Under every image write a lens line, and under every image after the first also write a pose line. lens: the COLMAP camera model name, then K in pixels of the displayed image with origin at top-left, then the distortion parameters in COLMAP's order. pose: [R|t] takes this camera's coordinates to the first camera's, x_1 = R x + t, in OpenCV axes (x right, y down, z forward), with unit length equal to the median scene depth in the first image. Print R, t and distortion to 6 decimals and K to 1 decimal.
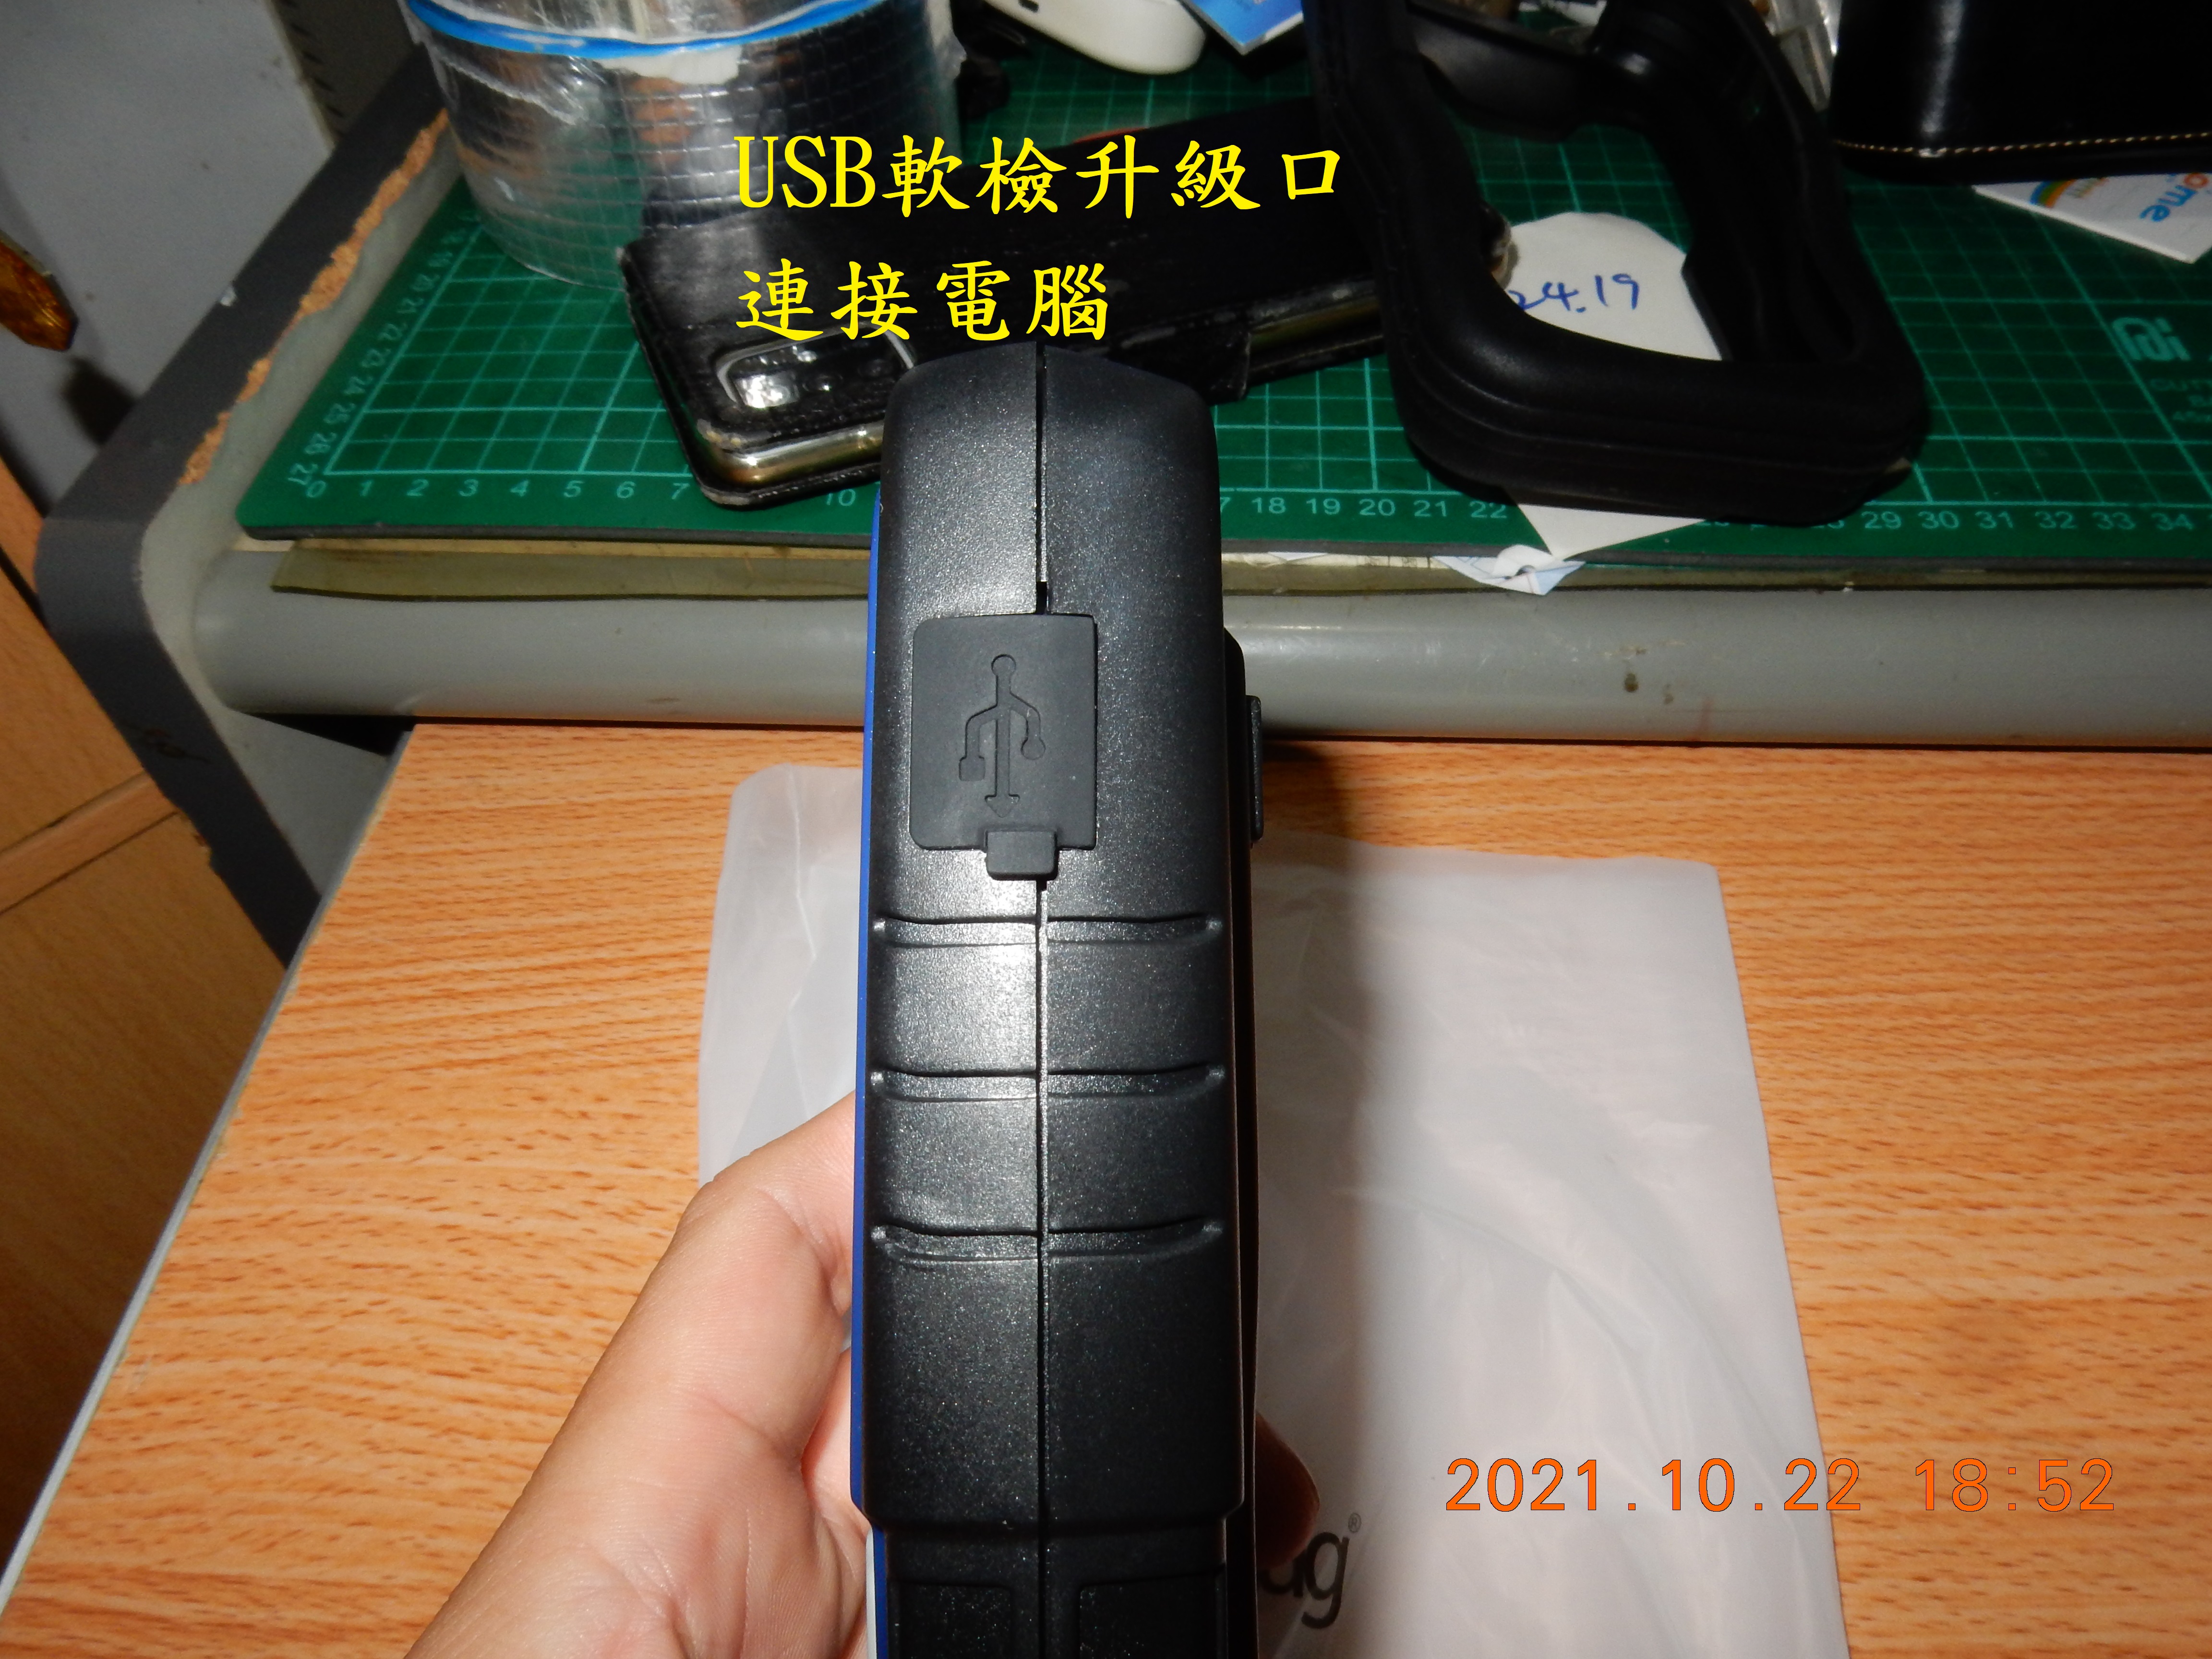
lens RADIAL K [[1669.1, 0, 1091.1], [0, 1669.1, 812.2], [0, 0, 1]] dist [0.006466, -0.005830]
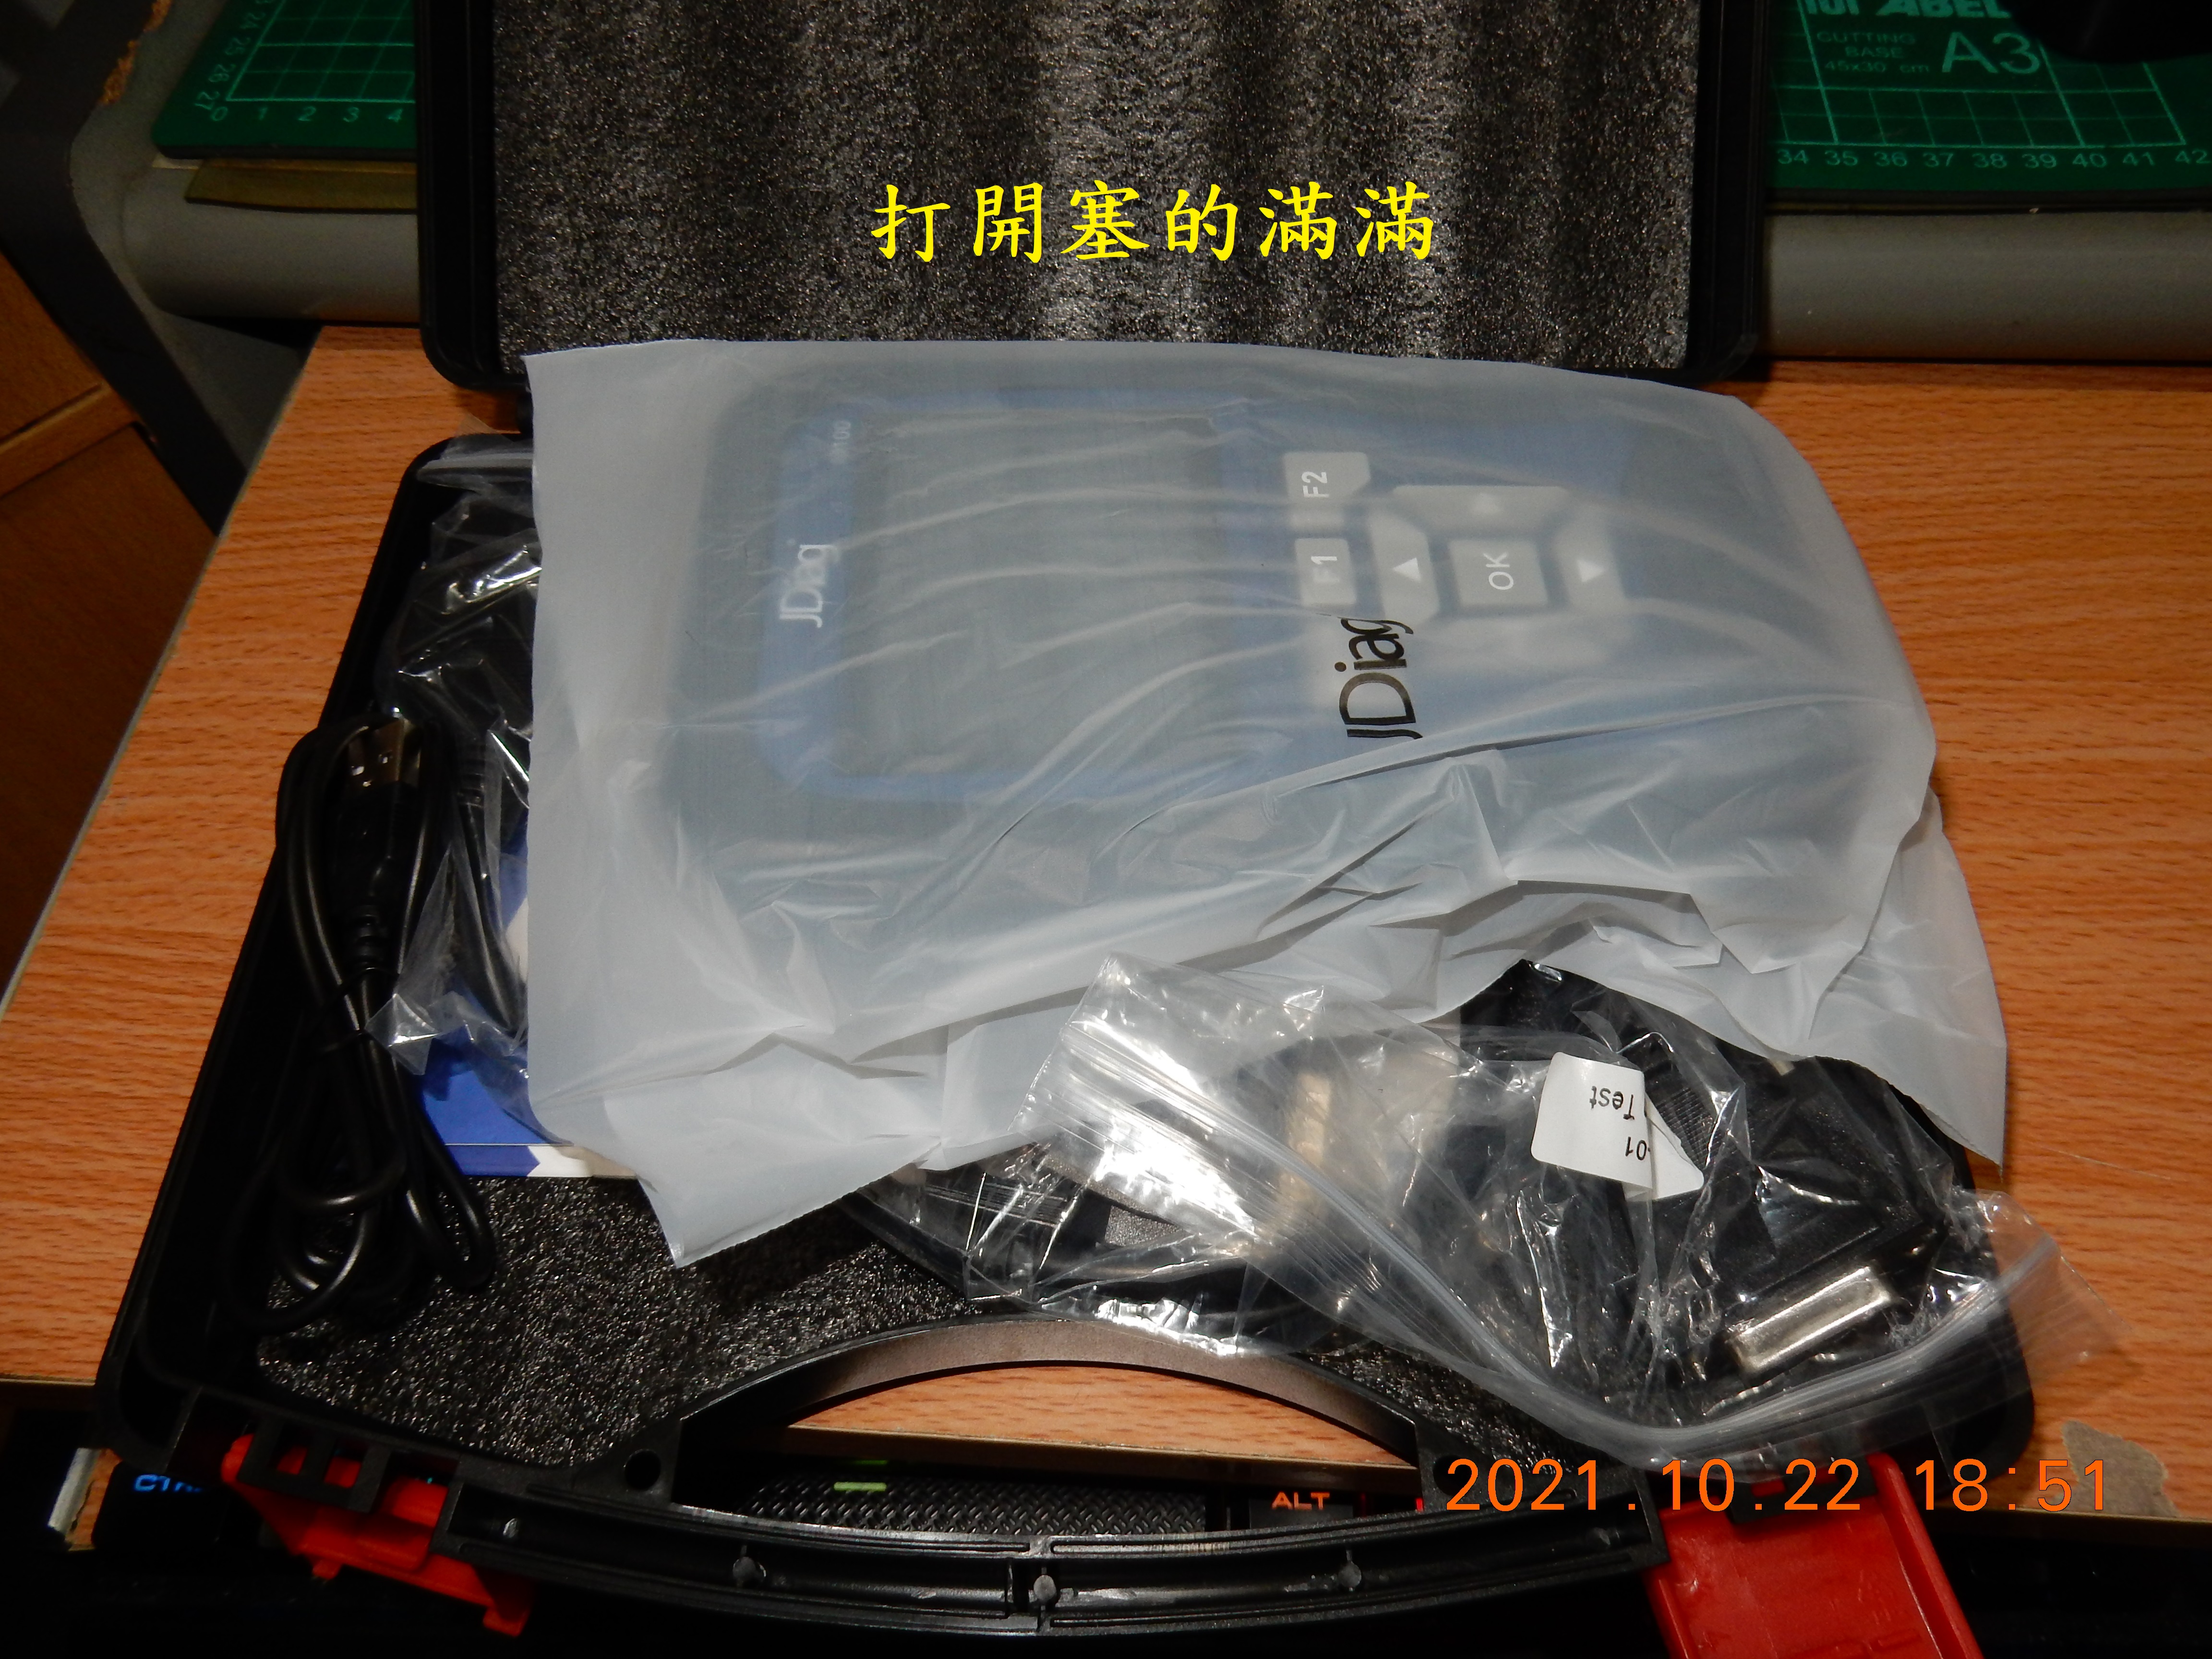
lens RADIAL K [[1669.1, 0, 1087.4], [0, 1669.1, 822.1], [0, 0, 1]] dist [0.006466, -0.005830]
pose [[0.999907, 0.013076, -0.003768, 0.160844], [-0.012247, 0.985415, 0.169725, 0.093603], [0.005933, -0.169663, 0.985484, -0.240933]]
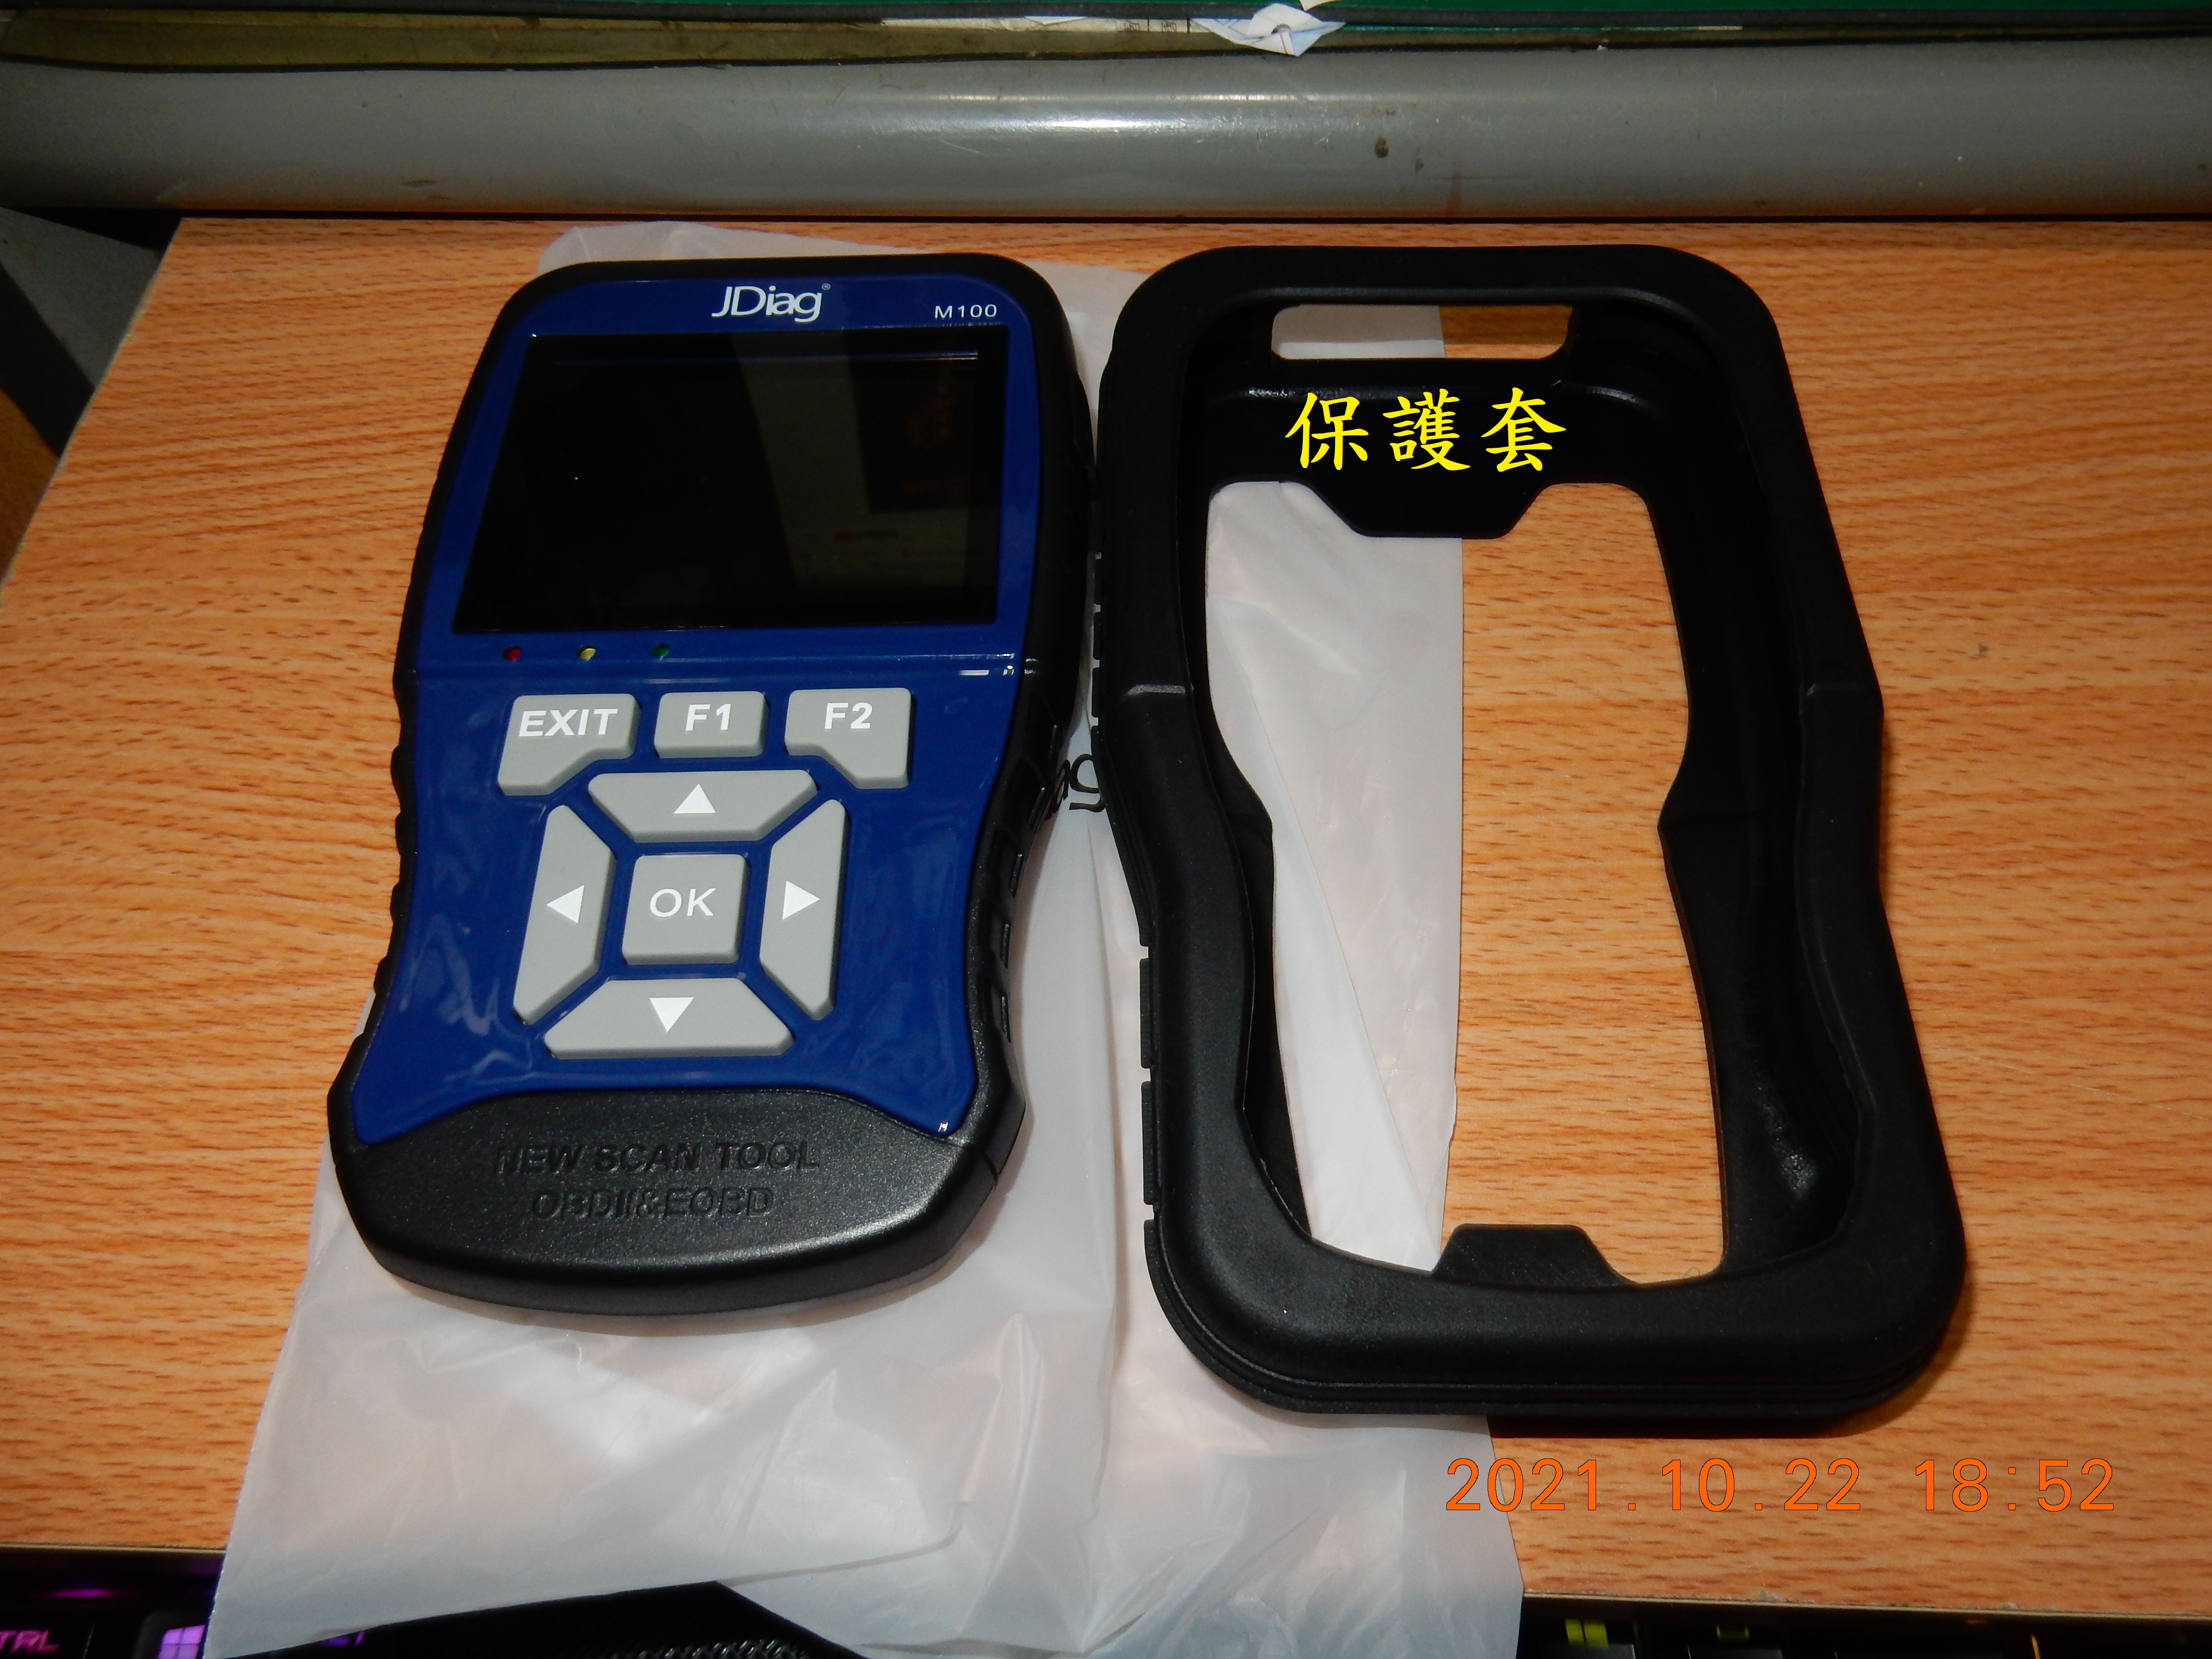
lens RADIAL K [[1669.1, 0, 1092.3], [0, 1669.1, 826.2], [0, 0, 1]] dist [0.006466, -0.005830]
pose [[0.999722, -0.012866, 0.019781, 0.123238], [0.008932, 0.982233, 0.187454, 0.131307], [-0.021841, -0.187225, 0.982074, -0.054897]]
